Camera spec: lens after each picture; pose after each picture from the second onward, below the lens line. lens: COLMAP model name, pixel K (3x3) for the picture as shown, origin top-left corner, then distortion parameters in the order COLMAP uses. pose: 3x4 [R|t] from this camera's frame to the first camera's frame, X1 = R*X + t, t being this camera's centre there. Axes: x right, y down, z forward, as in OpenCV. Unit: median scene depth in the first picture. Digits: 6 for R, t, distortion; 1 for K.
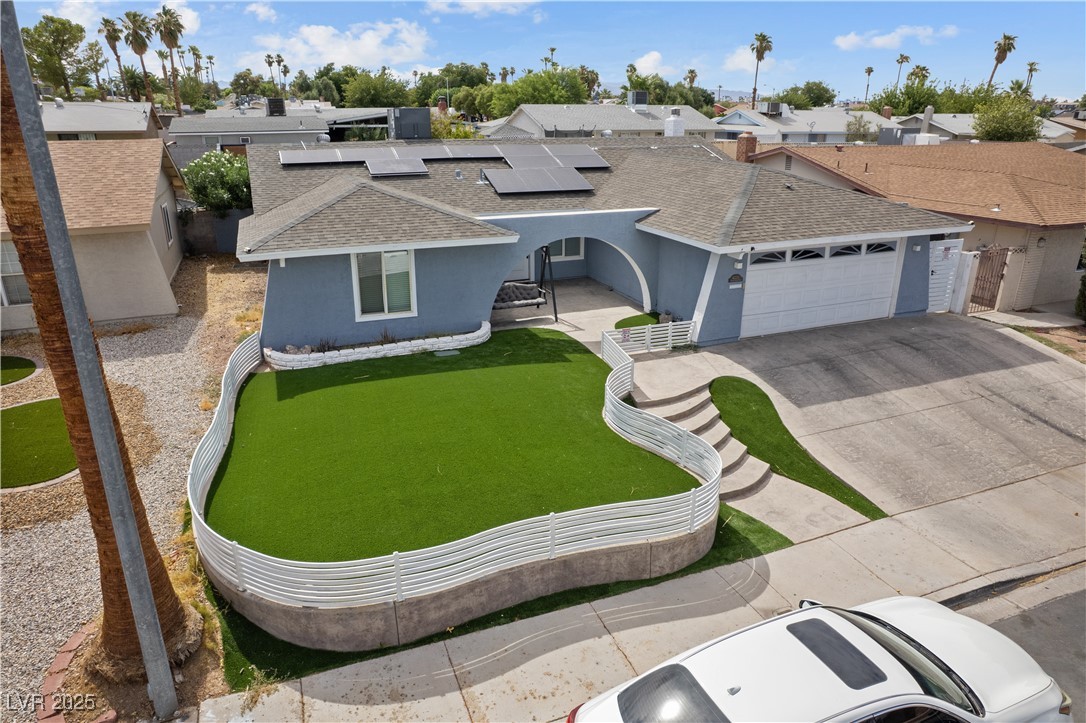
lens RADIAL K [[693.1, 0, 543.0], [0, 693.1, 361.5], [0, 0, 1]] dist [-0.069038, 0.056900]
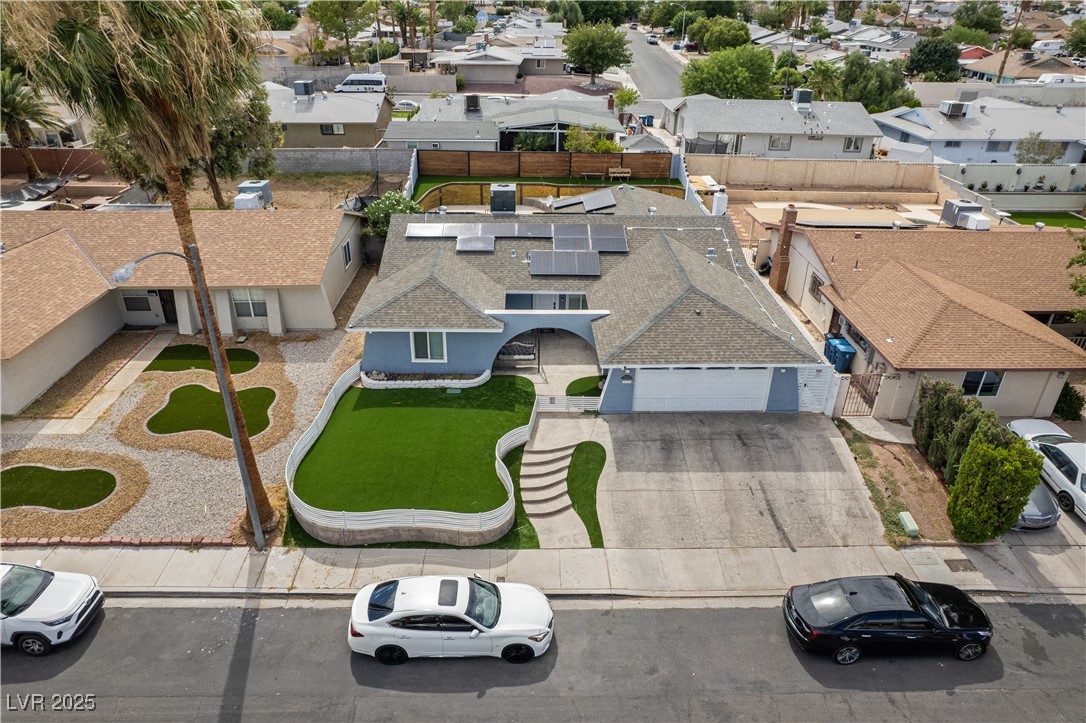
lens RADIAL K [[693.1, 0, 543.0], [0, 693.1, 361.5], [0, 0, 1]] dist [-0.069038, 0.056900]
pose [[0.934485, 0.178353, -0.308105, 0.640419], [-0.132167, 0.977410, 0.164930, -0.431464], [0.330561, -0.113403, 0.936947, -0.595221]]
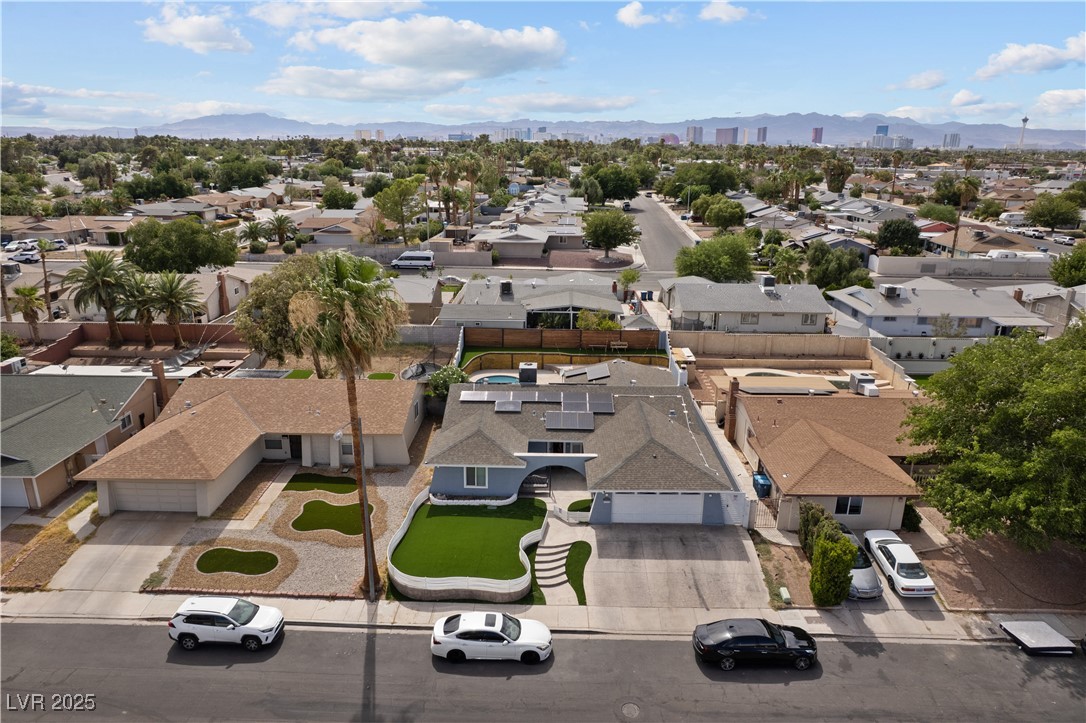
lens RADIAL K [[693.1, 0, 543.0], [0, 693.1, 361.5], [0, 0, 1]] dist [-0.069038, 0.056900]
pose [[0.920208, 0.120240, -0.372504, 1.005205], [-0.139545, 0.989895, -0.025196, -0.553087], [0.365710, 0.075167, 0.927689, -1.478256]]
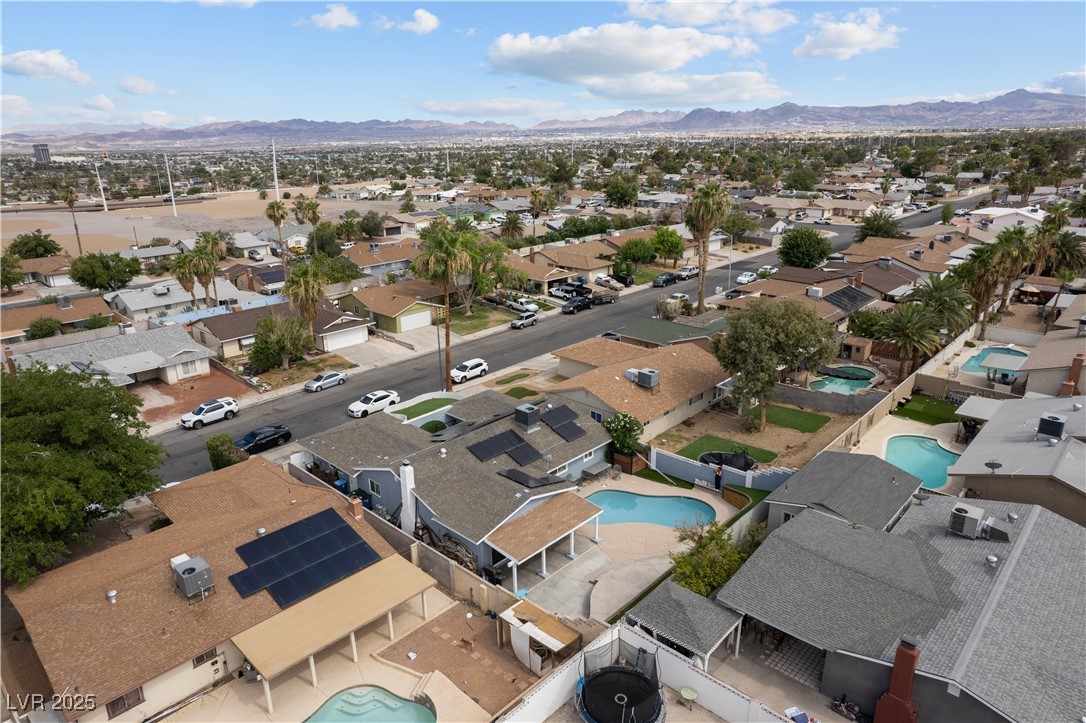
lens RADIAL K [[693.1, 0, 543.0], [0, 693.1, 361.5], [0, 0, 1]] dist [-0.069038, 0.056900]
pose [[-0.906921, 0.139362, -0.397584, 0.958282], [-0.136583, 0.795477, 0.590391, -2.858953], [0.398547, 0.589741, -0.702400, 3.985501]]
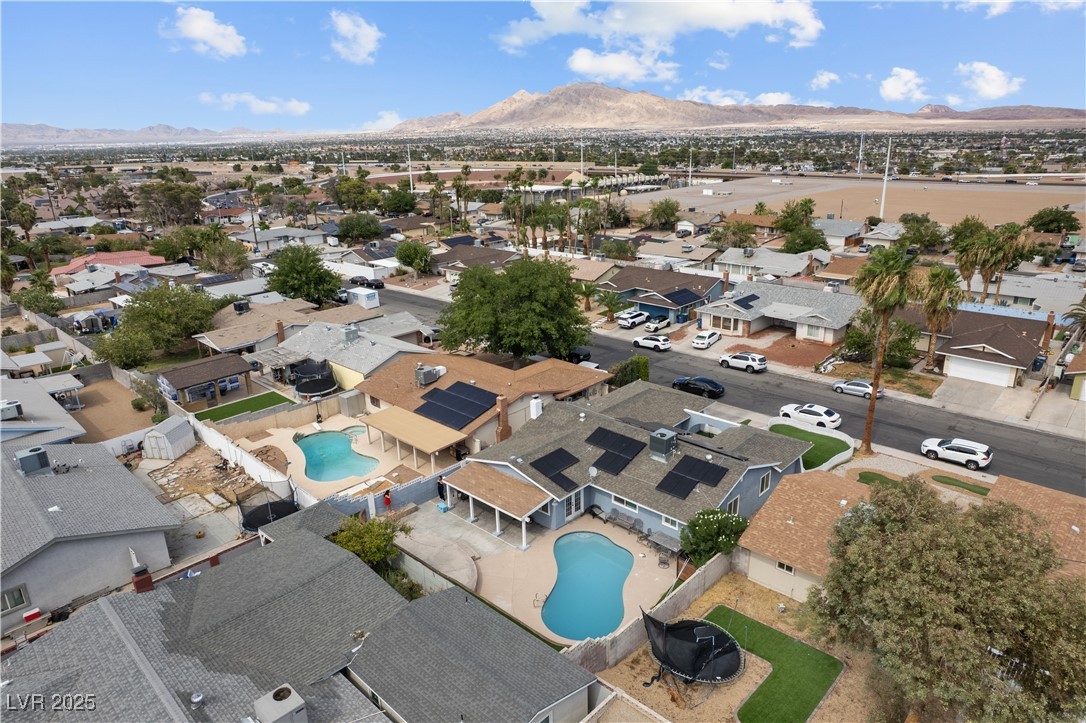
lens RADIAL K [[693.1, 0, 543.0], [0, 693.1, 361.5], [0, 0, 1]] dist [-0.069038, 0.056900]
pose [[-0.409948, -0.284232, 0.866692, -2.674317], [0.337289, 0.835611, 0.433578, -2.388980], [-0.847454, 0.470070, -0.246689, 2.709316]]
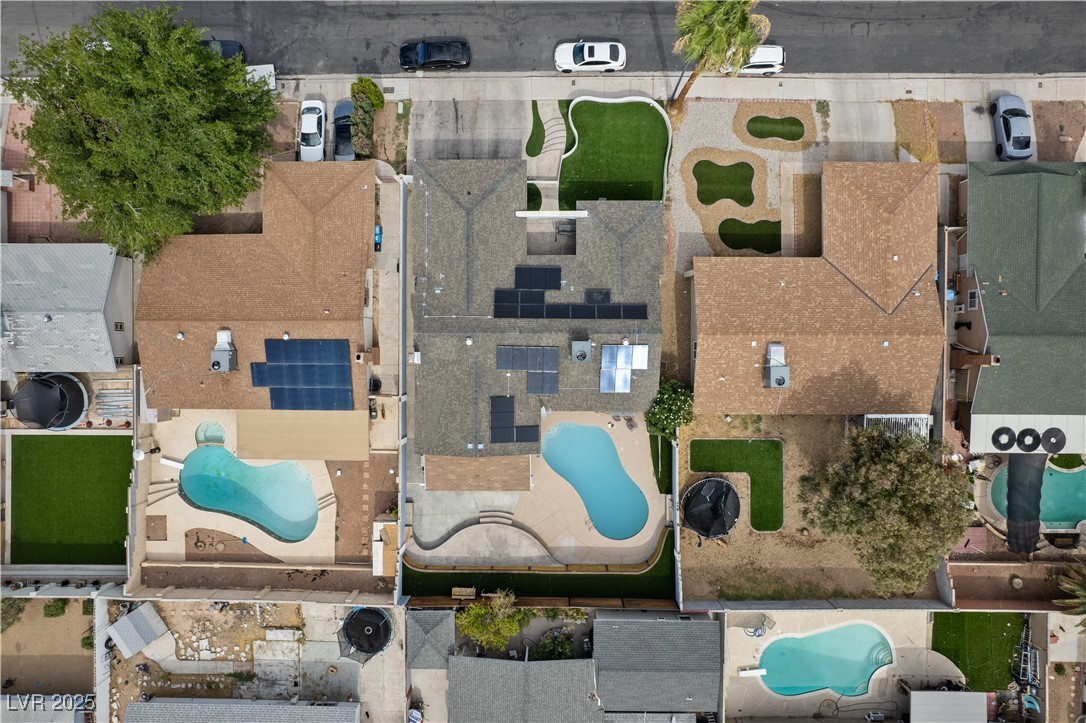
lens RADIAL K [[693.1, 0, 543.0], [0, 693.1, 361.5], [0, 0, 1]] dist [-0.069038, 0.056900]
pose [[-0.925185, -0.379455, 0.006867, -0.202088], [0.141272, -0.327542, 0.934215, -3.556611], [-0.352243, 0.865292, 0.356643, 0.638732]]
